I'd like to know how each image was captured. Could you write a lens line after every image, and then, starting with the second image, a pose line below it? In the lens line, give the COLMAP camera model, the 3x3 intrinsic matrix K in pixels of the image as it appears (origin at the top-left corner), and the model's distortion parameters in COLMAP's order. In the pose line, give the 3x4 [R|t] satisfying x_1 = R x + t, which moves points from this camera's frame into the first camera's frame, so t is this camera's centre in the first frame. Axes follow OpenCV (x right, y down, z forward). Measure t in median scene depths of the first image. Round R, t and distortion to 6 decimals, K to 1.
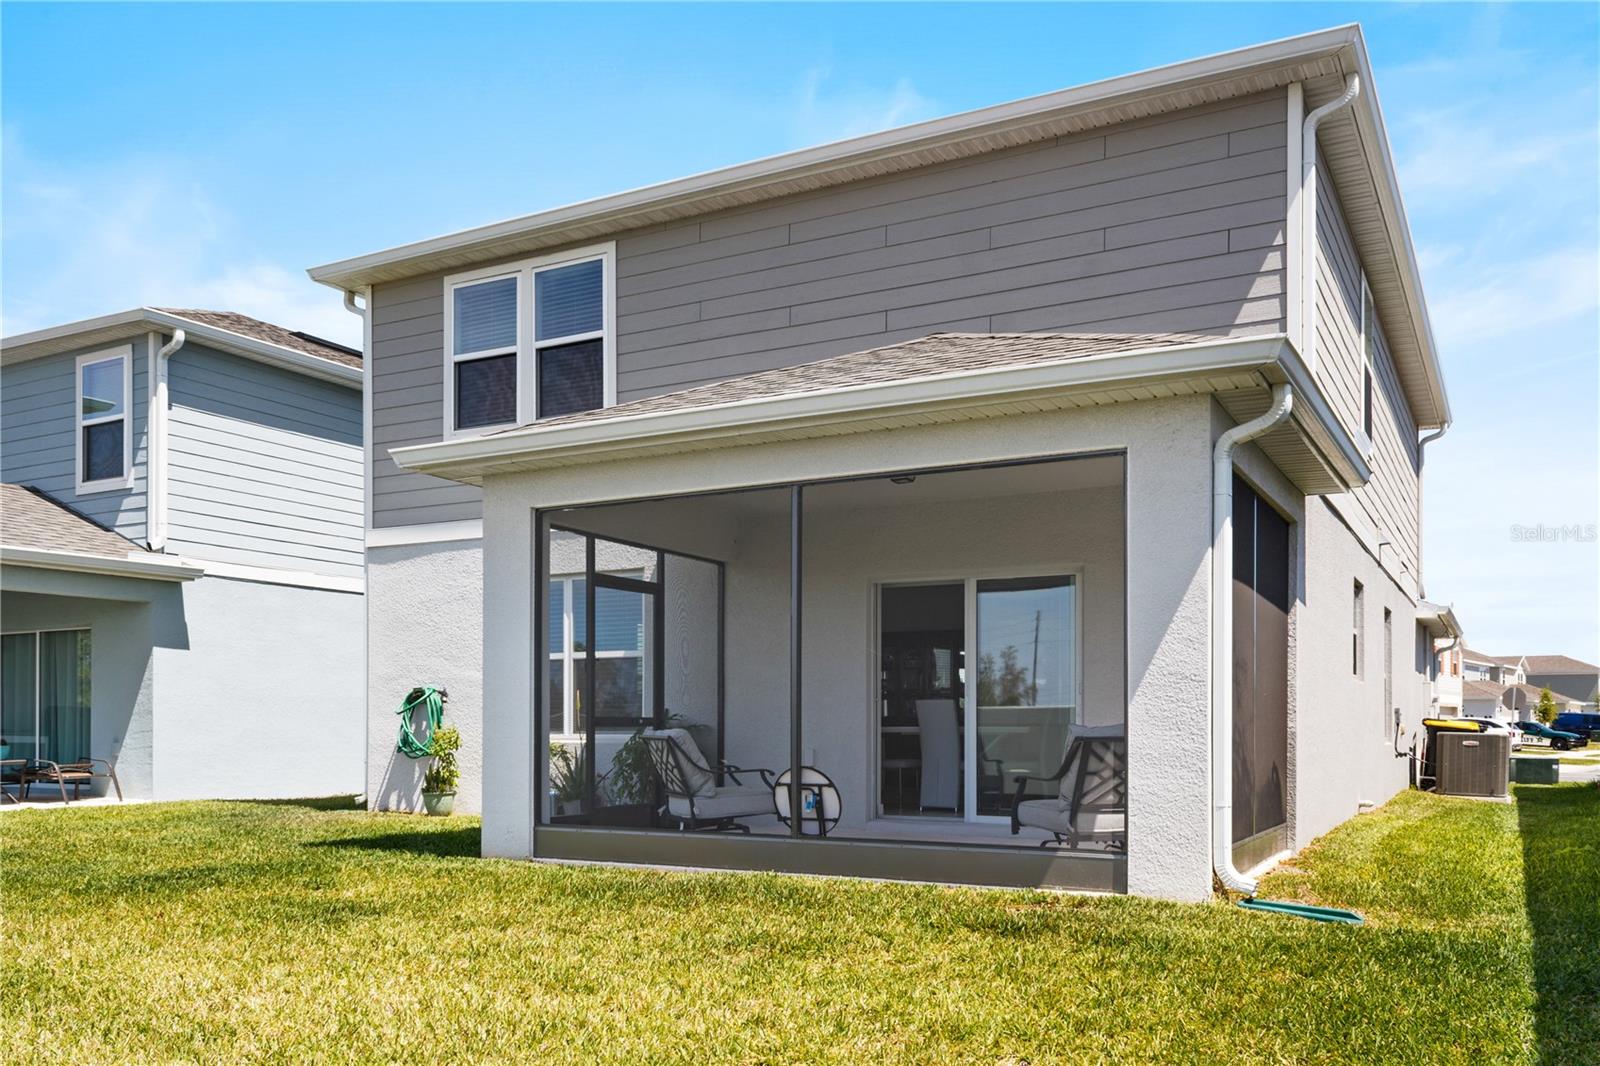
lens RADIAL K [[1318.7, 0, 800.0], [0, 1318.7, 533.0], [0, 0, 1]] dist [0.006903, -0.001423]
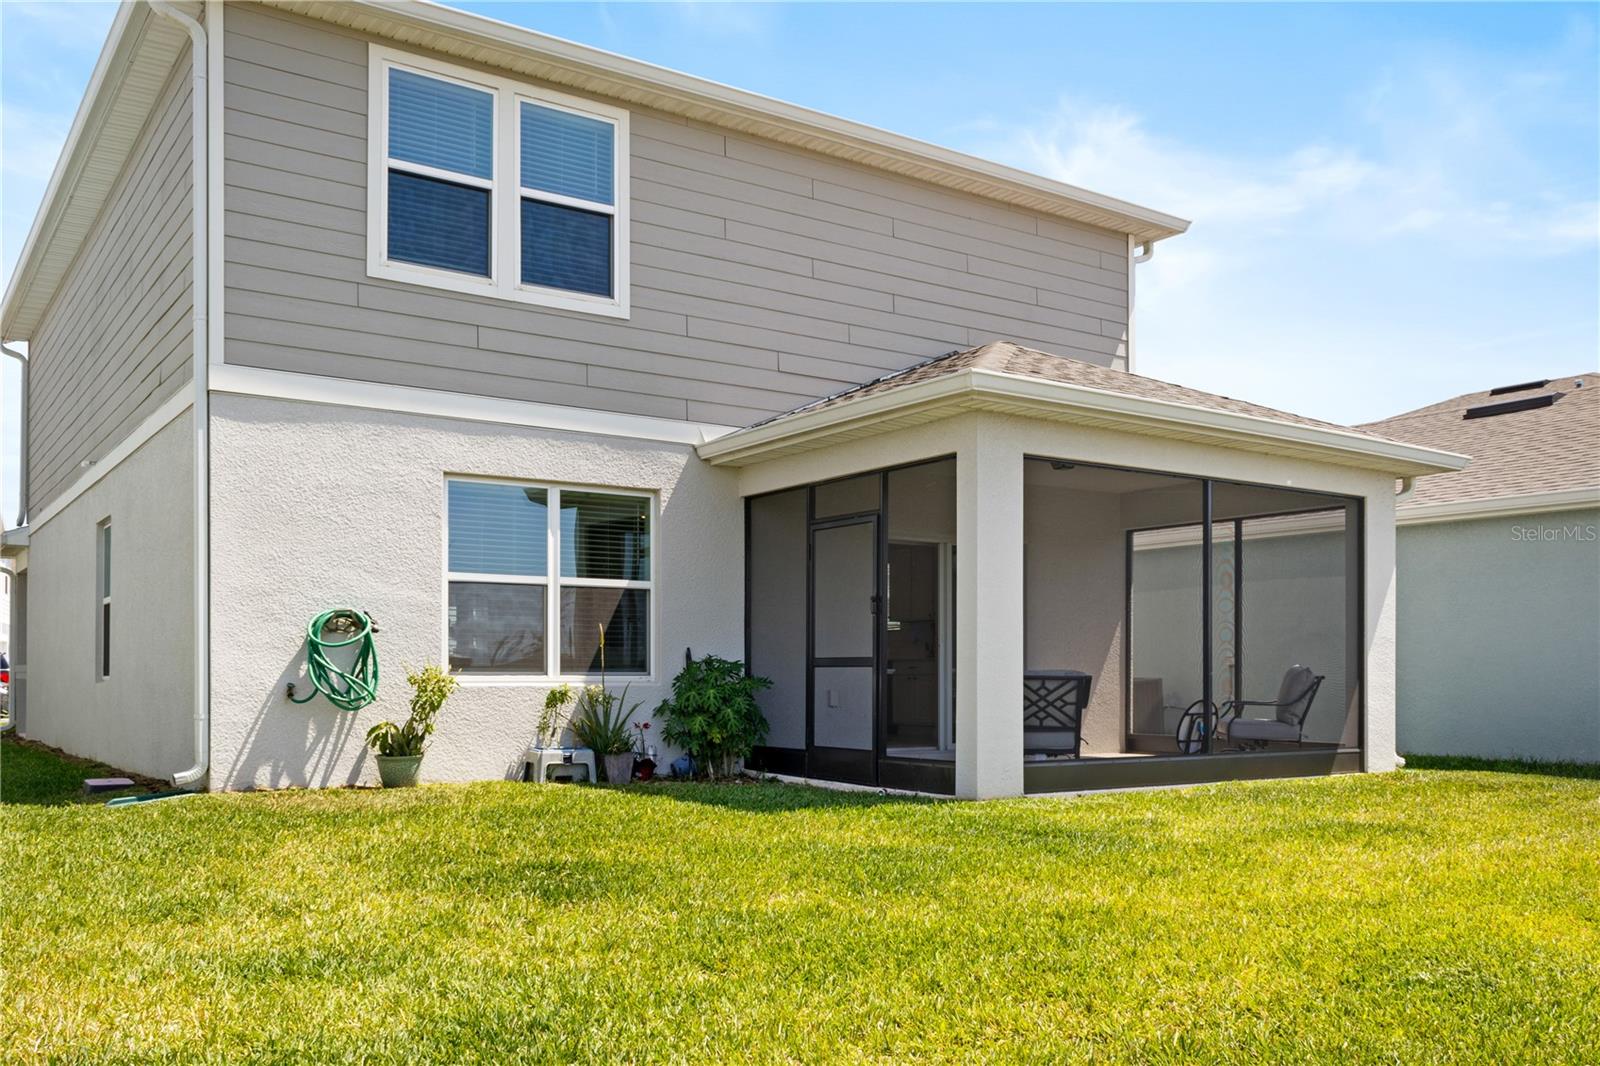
lens RADIAL K [[1346.9, 0, 798.7], [0, 1346.9, 455.5], [0, 0, 1]] dist [0.000186, 0.001861]
pose [[0.453749, 0.141232, 0.879867, -0.843561], [-0.131468, 0.987166, -0.090657, 0.070490], [-0.881379, -0.074539, 0.466493, 0.467042]]
